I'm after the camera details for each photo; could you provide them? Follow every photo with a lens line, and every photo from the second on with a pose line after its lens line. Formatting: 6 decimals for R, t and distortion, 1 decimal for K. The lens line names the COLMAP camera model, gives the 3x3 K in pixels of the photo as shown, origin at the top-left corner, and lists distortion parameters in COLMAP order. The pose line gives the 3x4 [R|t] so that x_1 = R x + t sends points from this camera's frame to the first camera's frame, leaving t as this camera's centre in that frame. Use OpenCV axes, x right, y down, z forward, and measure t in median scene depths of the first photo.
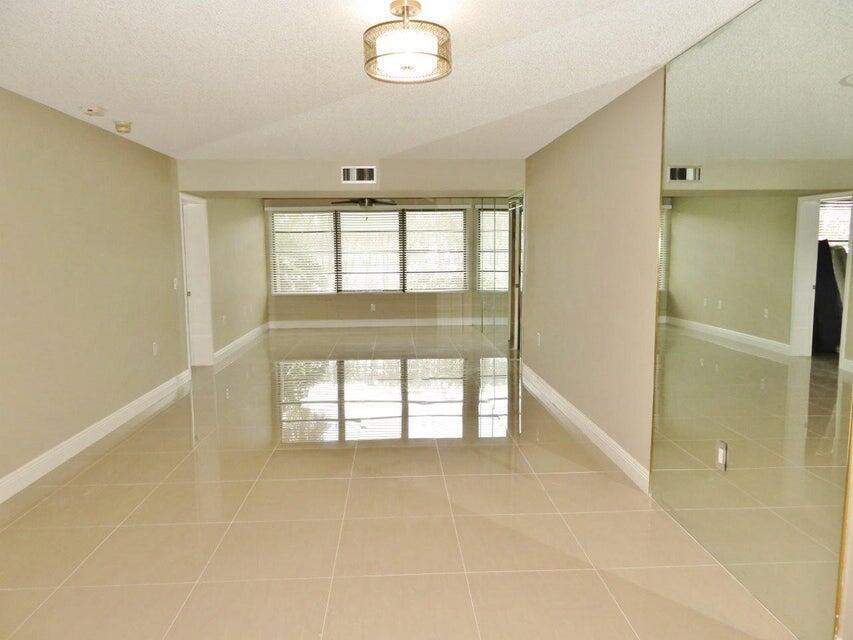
lens RADIAL K [[613.7, 0, 426.5], [0, 613.7, 320.0], [0, 0, 1]] dist [-0.013287, -0.001068]
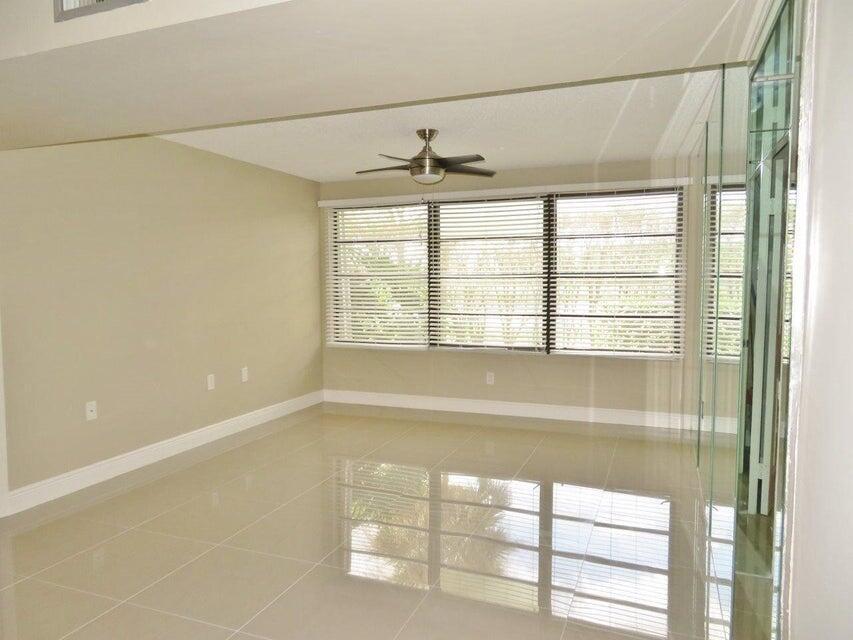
lens RADIAL K [[613.7, 0, 426.5], [0, 613.7, 320.0], [0, 0, 1]] dist [-0.013287, -0.001068]
pose [[0.890240, 0.035253, -0.454126, 0.106443], [-0.066207, 0.996427, -0.052437, -0.039825], [0.450655, 0.076748, 0.889393, 0.493625]]
